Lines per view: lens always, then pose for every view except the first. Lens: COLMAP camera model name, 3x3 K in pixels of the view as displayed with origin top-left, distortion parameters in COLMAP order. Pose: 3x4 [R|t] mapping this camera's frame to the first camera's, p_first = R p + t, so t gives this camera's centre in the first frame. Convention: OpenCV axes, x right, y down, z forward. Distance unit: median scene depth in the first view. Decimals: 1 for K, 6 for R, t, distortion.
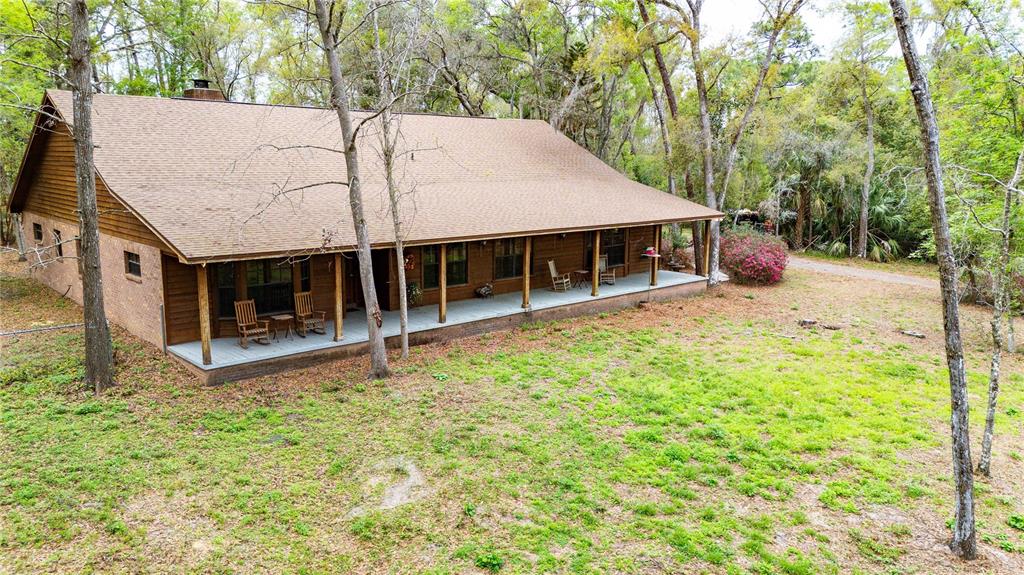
lens RADIAL K [[756.1, 0, 513.6], [0, 756.1, 294.8], [0, 0, 1]] dist [0.114284, -0.102502]
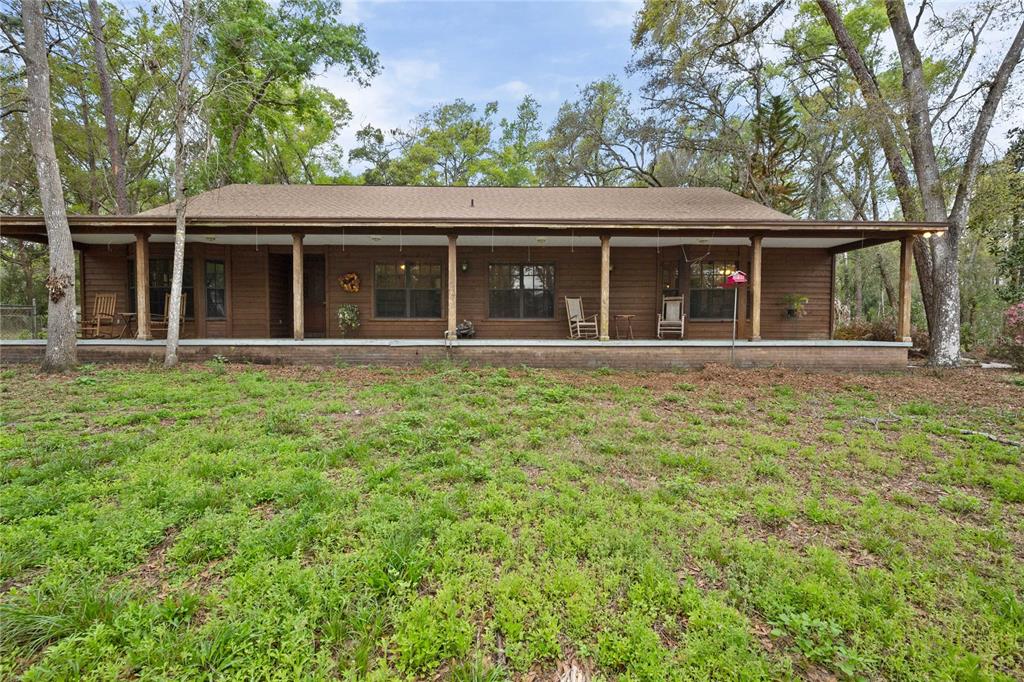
lens RADIAL K [[451.7, 0, 512.1], [0, 451.7, 344.9], [0, 0, 1]] dist [-0.002374, -0.000249]
pose [[0.730484, 0.016071, -0.682740, 0.374115], [-0.117687, 0.987729, -0.102667, 0.060914], [0.672713, 0.155347, 0.723412, 0.810469]]
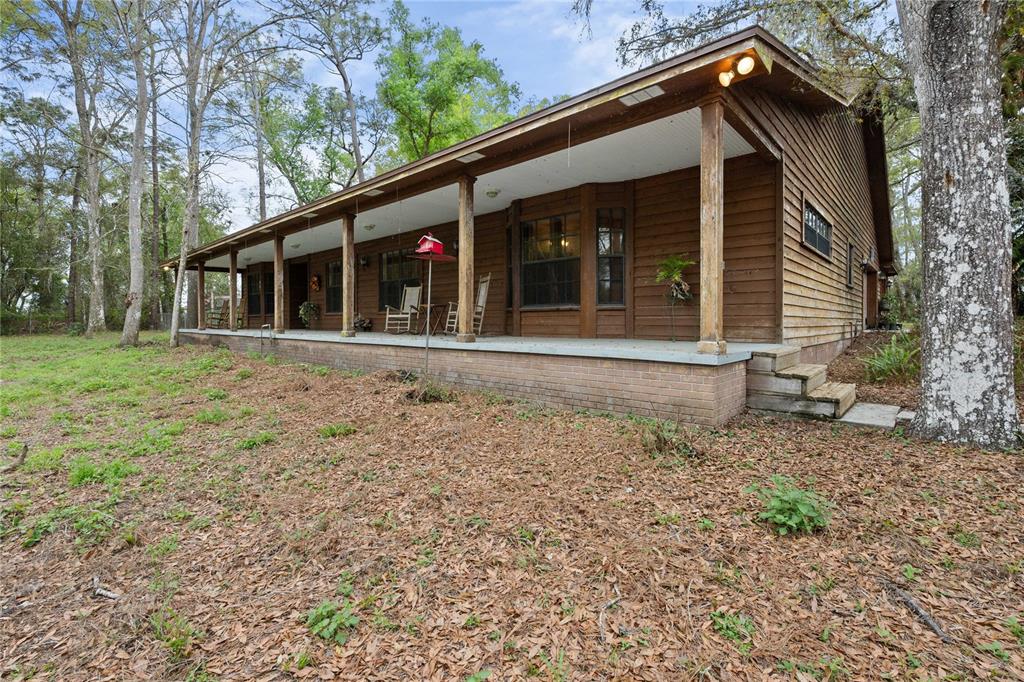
lens RADIAL K [[456.2, 0, 515.1], [0, 456.2, 331.7], [0, 0, 1]] dist [0.001508, 0.000376]
pose [[0.067057, 0.015973, -0.997621, 0.534292], [-0.174462, 0.984656, 0.004039, -0.030546], [0.982378, 0.173776, 0.068815, 1.310224]]
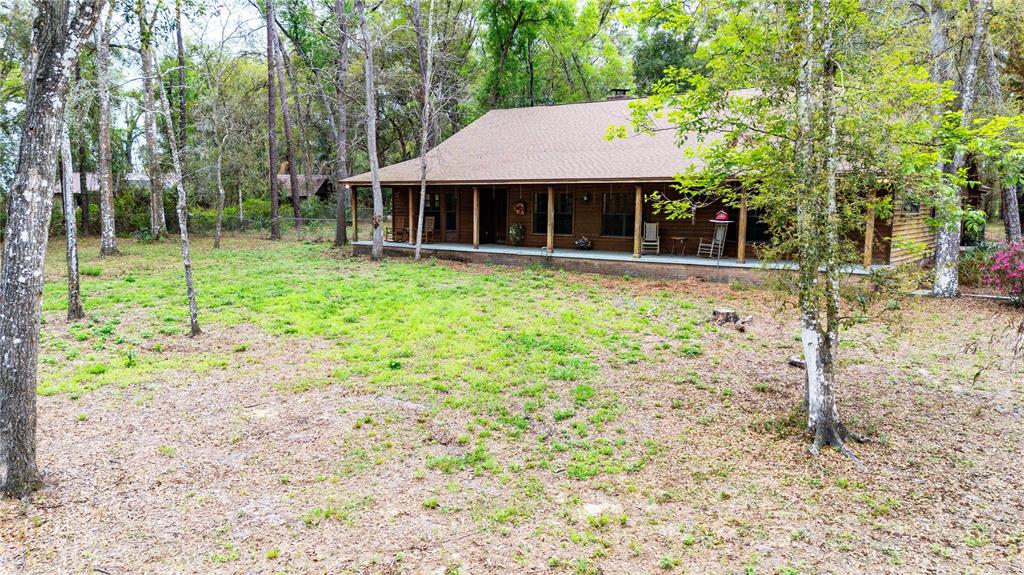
lens RADIAL K [[756.1, 0, 513.6], [0, 756.1, 294.8], [0, 0, 1]] dist [0.114284, -0.102502]
pose [[0.164275, 0.113080, -0.979912, 1.185366], [-0.182317, 0.979773, 0.082500, -0.005333], [0.969420, 0.165101, 0.181568, 0.834015]]
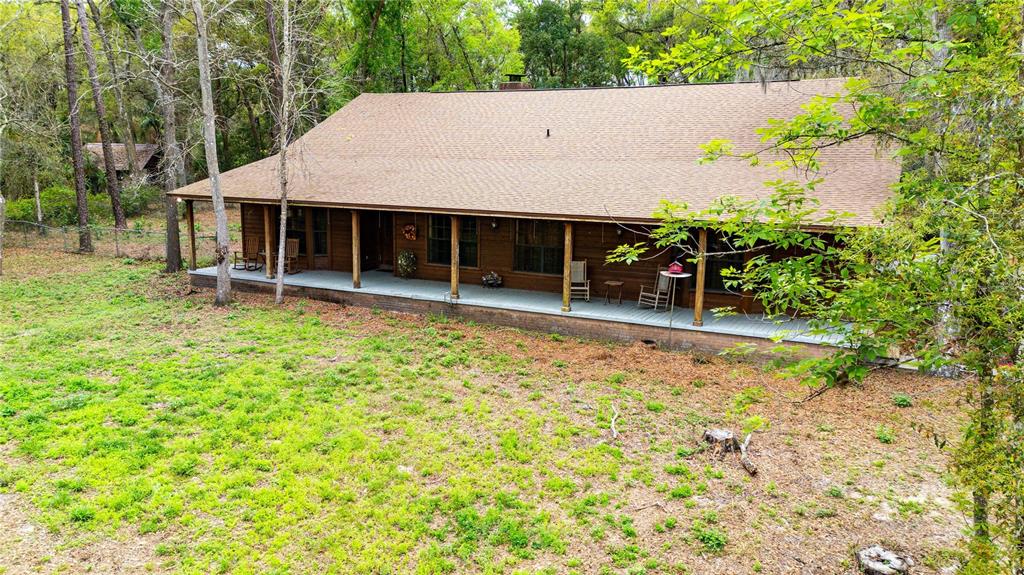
lens RADIAL K [[756.1, 0, 513.6], [0, 756.1, 294.8], [0, 0, 1]] dist [0.114284, -0.102502]
pose [[0.339888, 0.163076, -0.926220, 0.926346], [-0.179353, 0.978016, 0.106380, -0.101121], [0.923206, 0.129963, 0.361664, 0.818749]]
